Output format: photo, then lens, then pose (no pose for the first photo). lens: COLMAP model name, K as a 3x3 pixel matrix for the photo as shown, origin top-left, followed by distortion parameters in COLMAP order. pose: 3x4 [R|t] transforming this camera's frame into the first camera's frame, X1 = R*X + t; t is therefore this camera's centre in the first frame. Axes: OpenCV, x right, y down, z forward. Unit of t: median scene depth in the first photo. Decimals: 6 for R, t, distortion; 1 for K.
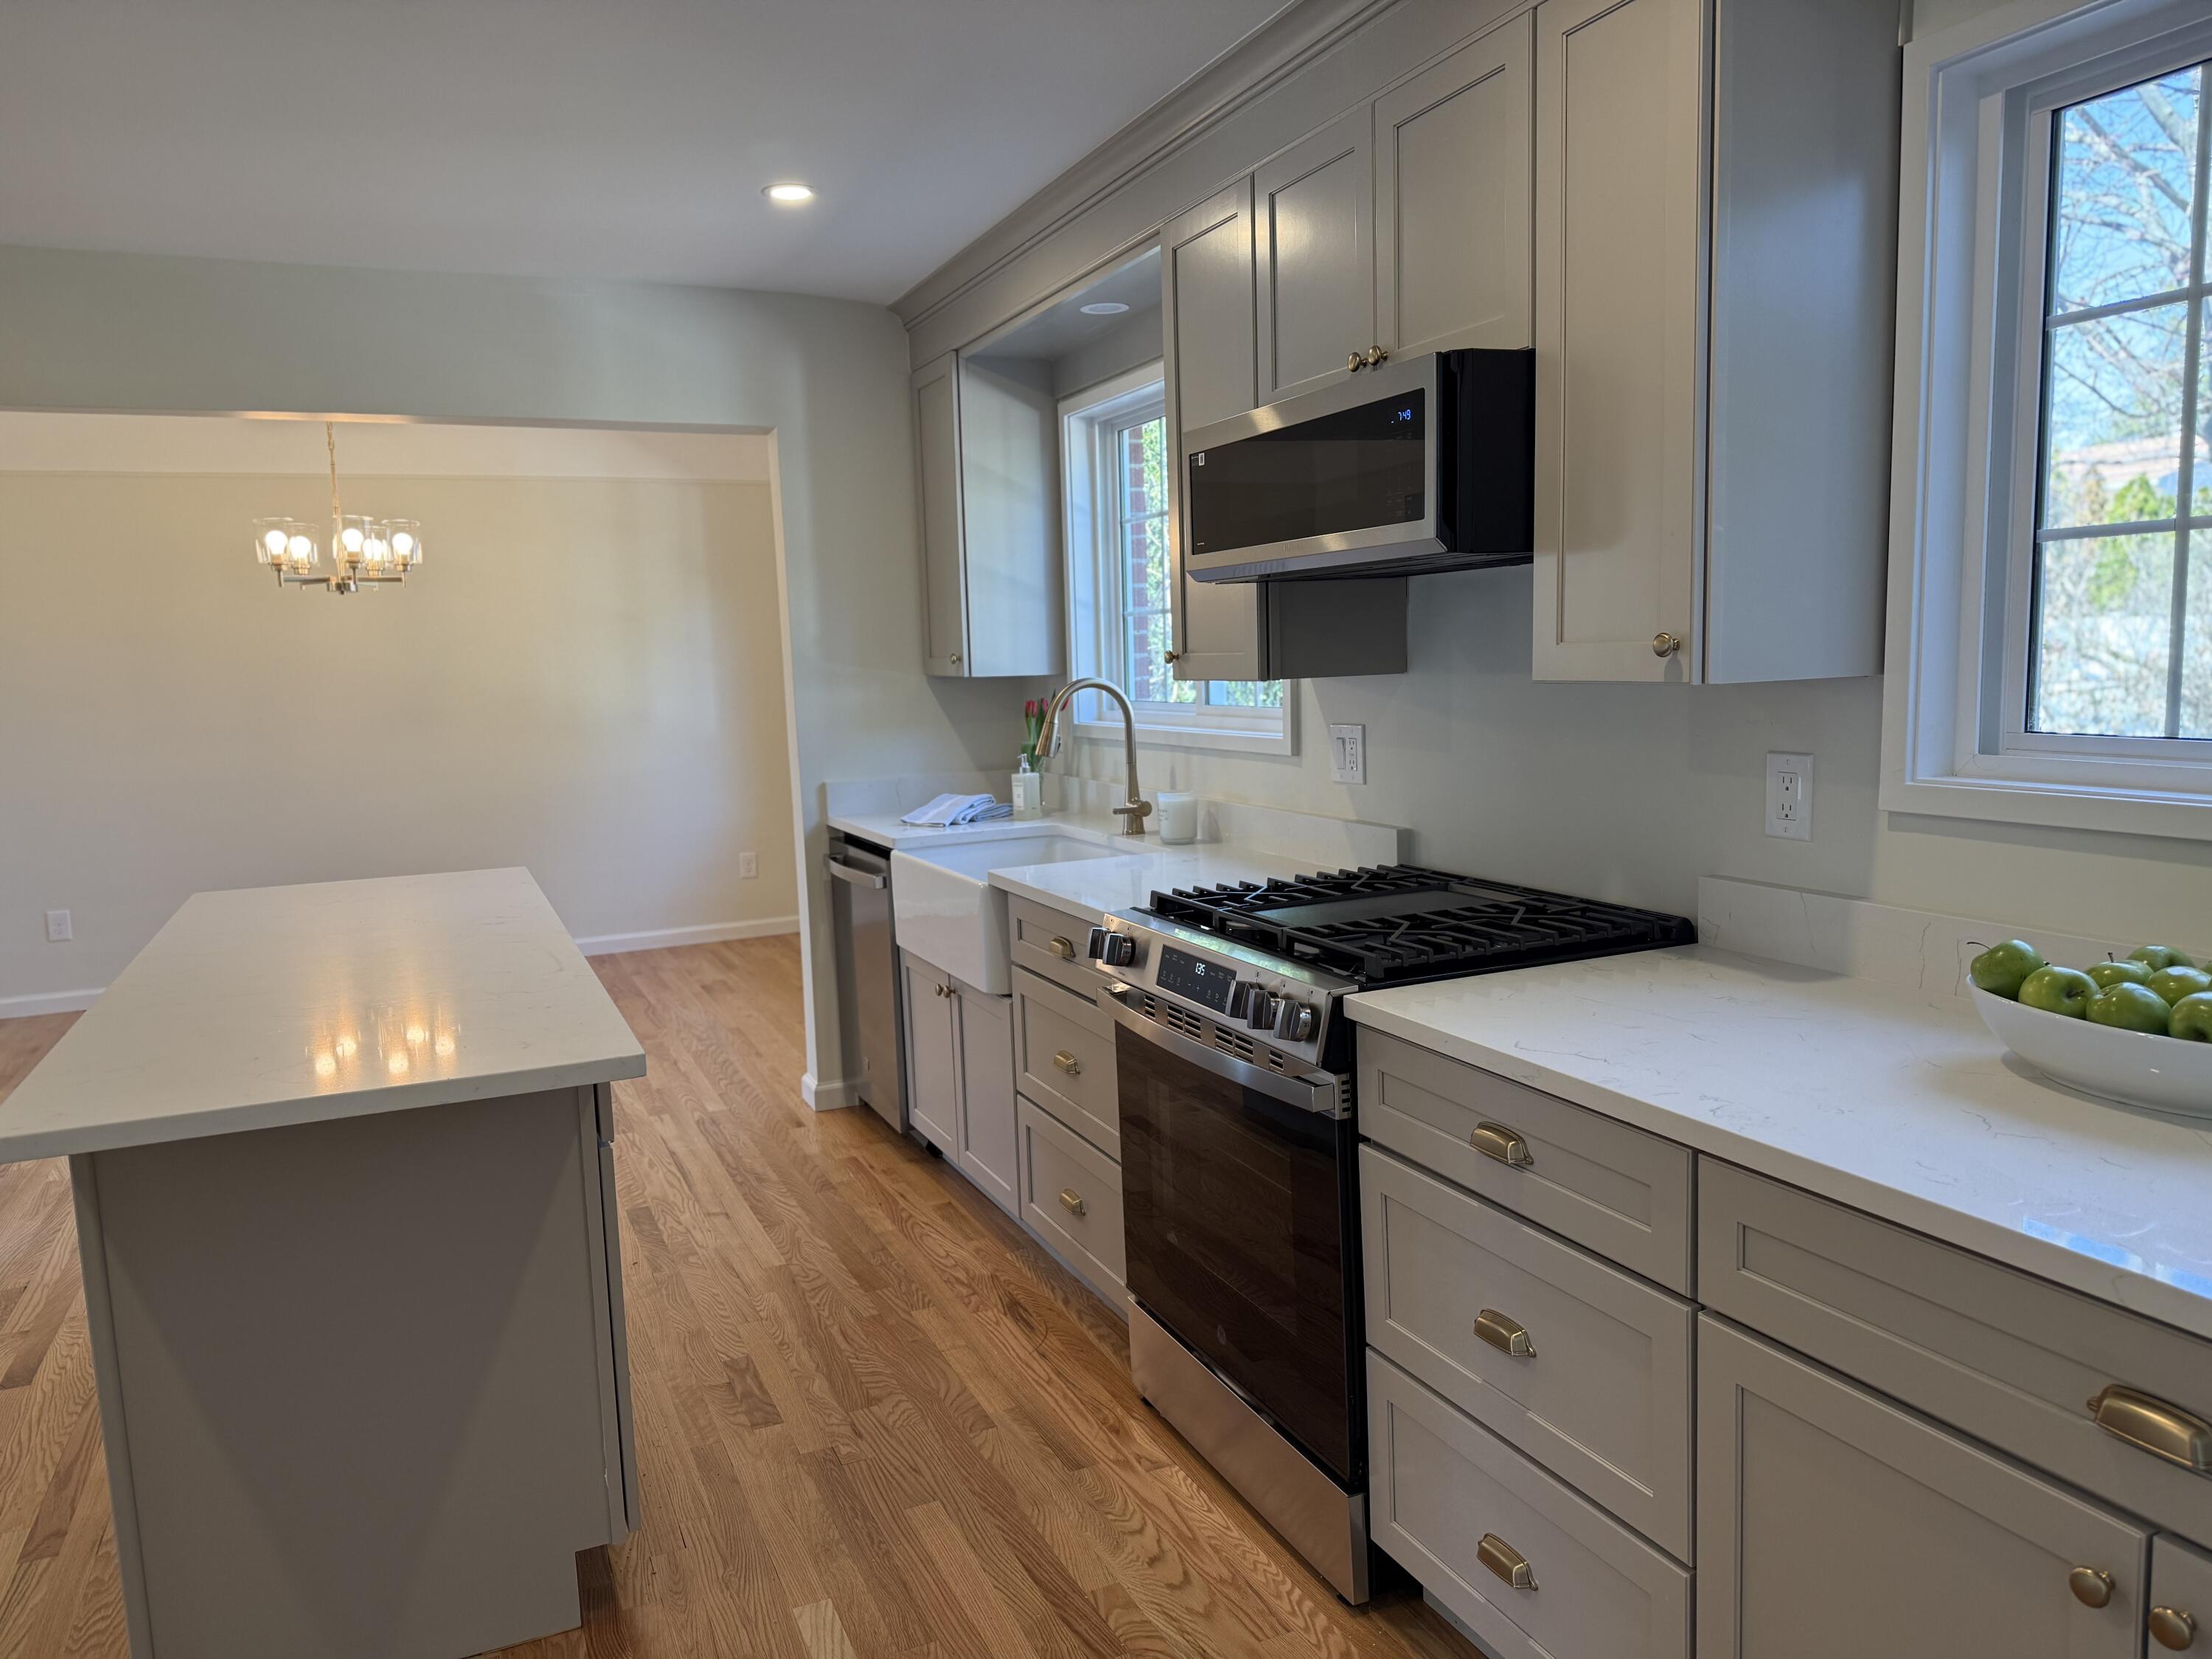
lens RADIAL K [[1551.0, 0, 1055.0], [0, 1551.0, 836.4], [0, 0, 1]] dist [0.210893, -0.332043]
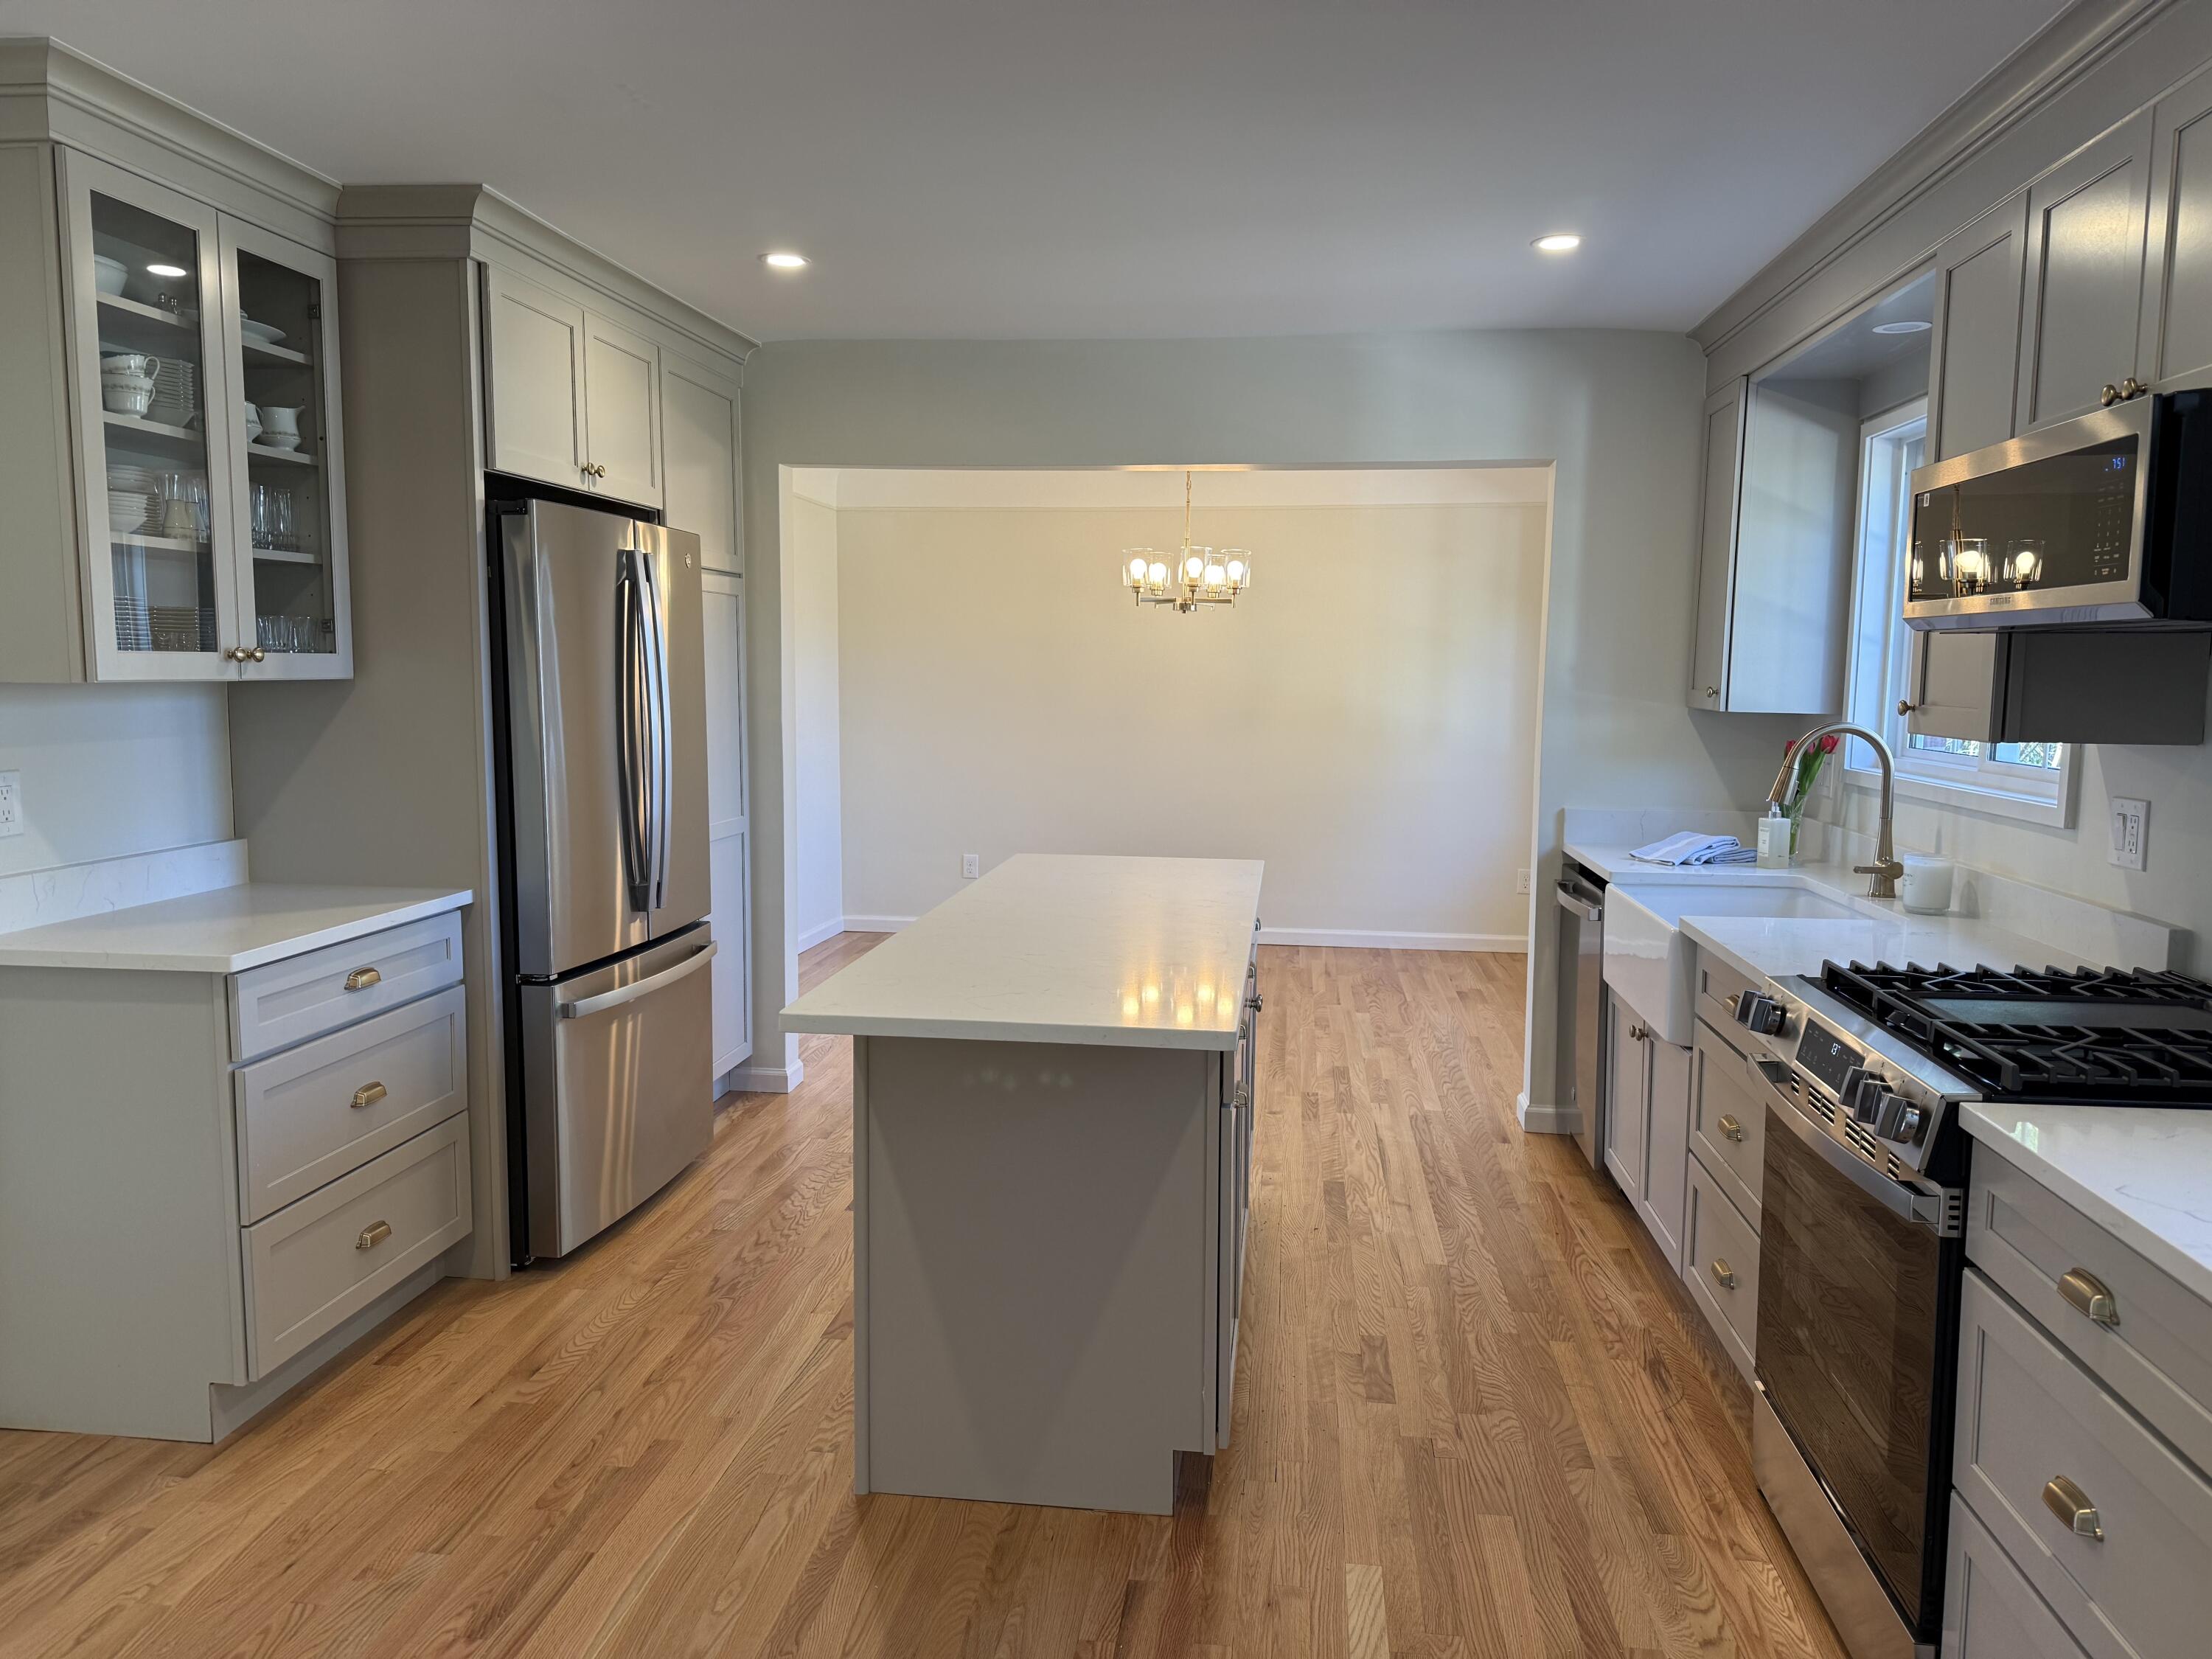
lens RADIAL K [[1541.9, 0, 1106.0], [0, 1541.9, 829.5], [0, 0, 1]] dist [0.116886, -0.116974]
pose [[0.869073, 0.097637, -0.484953, 0.106411], [-0.101238, 0.994684, 0.018835, -0.012928], [0.484214, 0.032727, 0.874337, -0.023883]]
